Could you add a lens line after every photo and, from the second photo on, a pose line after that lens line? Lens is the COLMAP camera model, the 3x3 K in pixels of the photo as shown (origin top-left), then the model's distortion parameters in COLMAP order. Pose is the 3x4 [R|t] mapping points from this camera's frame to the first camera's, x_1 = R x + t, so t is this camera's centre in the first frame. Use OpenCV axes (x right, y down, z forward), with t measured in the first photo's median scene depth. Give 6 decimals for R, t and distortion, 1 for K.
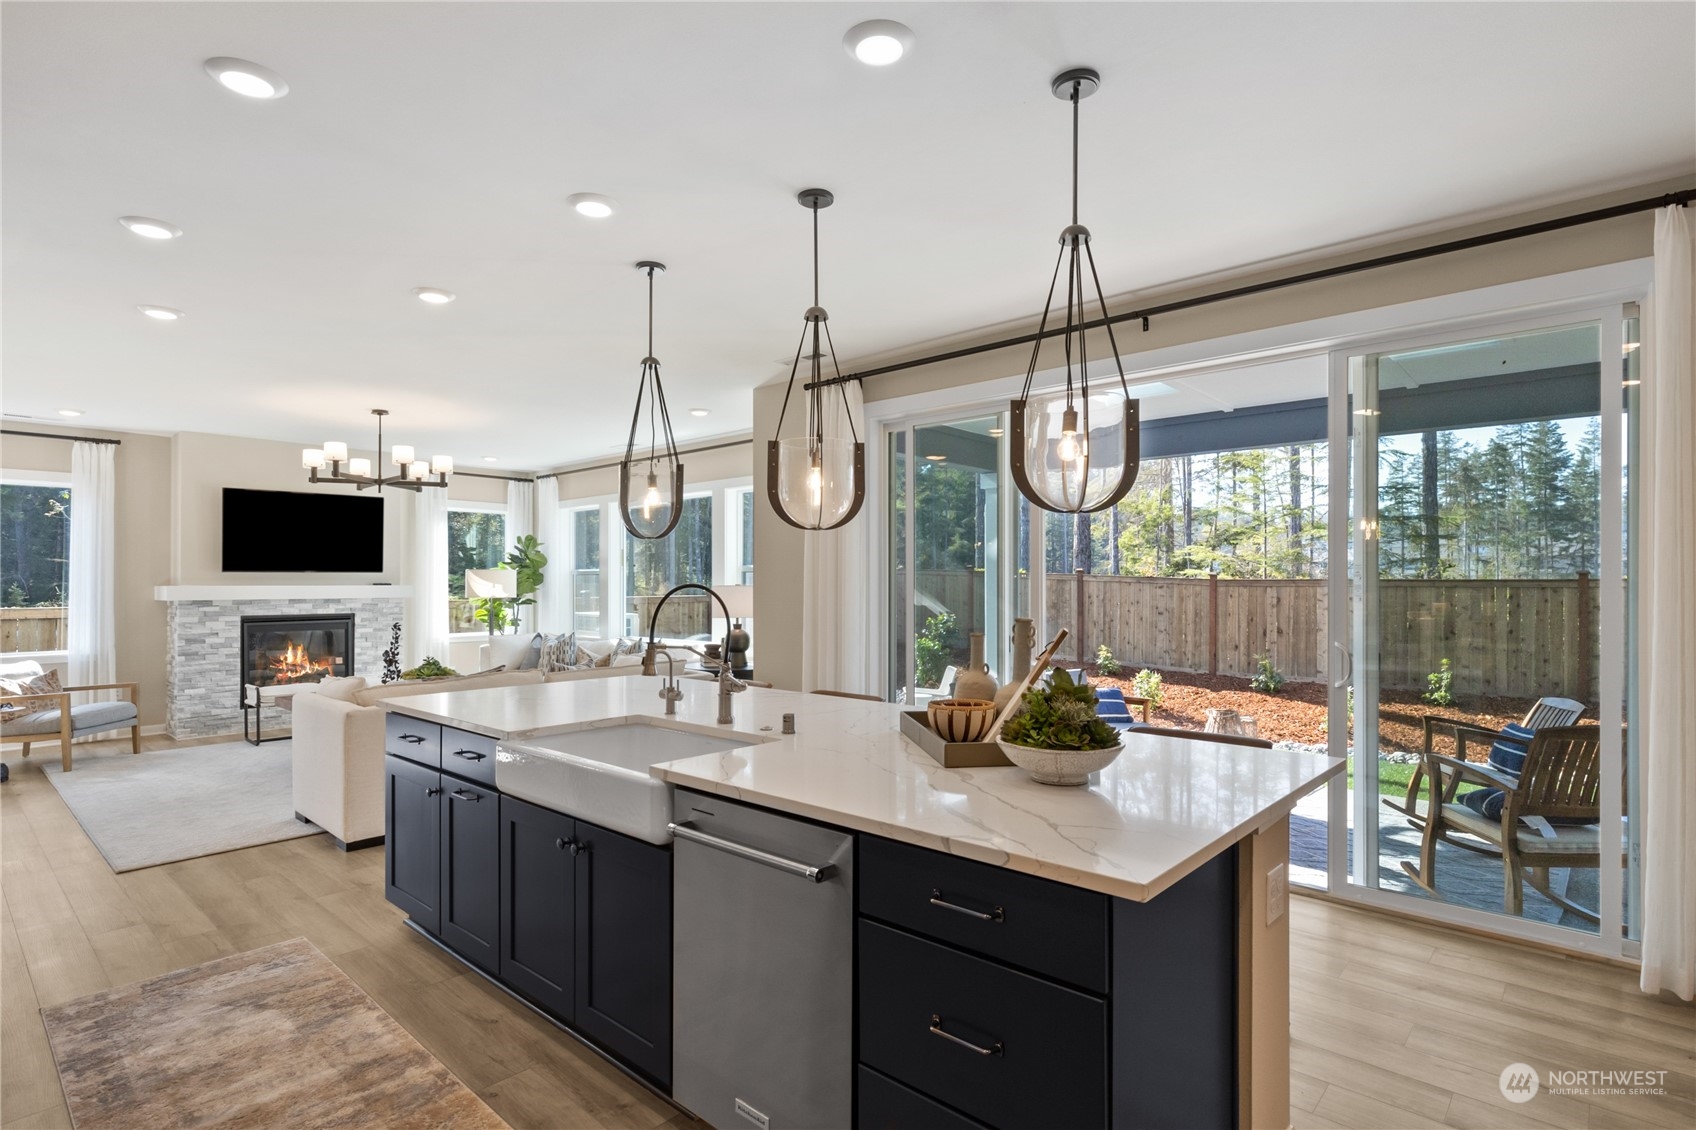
lens RADIAL K [[926.2, 0, 899.8], [0, 926.2, 566.8], [0, 0, 1]] dist [-0.005020, 0.003454]
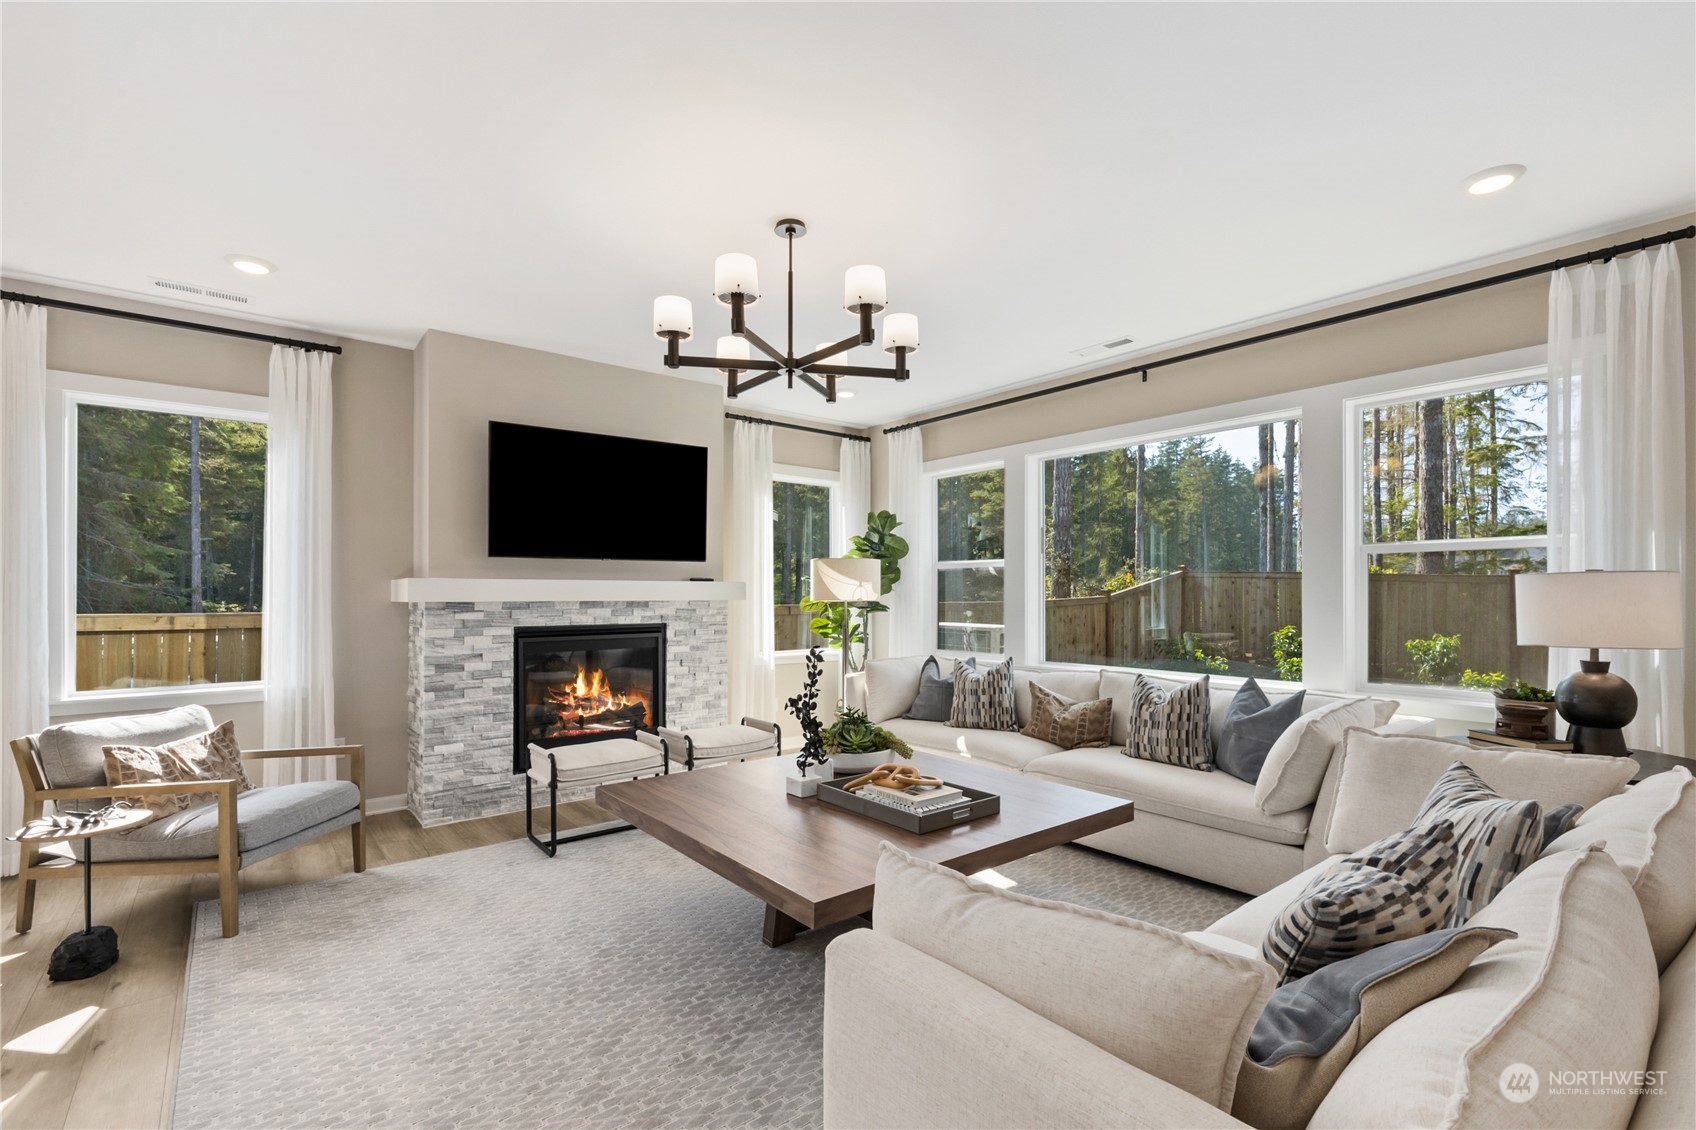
lens RADIAL K [[769.4, 0, 852.8], [0, 769.4, 581.5], [0, 0, 1]] dist [0.001204, 0.000191]
pose [[0.988730, 0.000360, -0.149708, -0.413013], [-0.000072, 0.999998, 0.001927, 0.021310], [0.149708, -0.001894, 0.988728, 0.524639]]
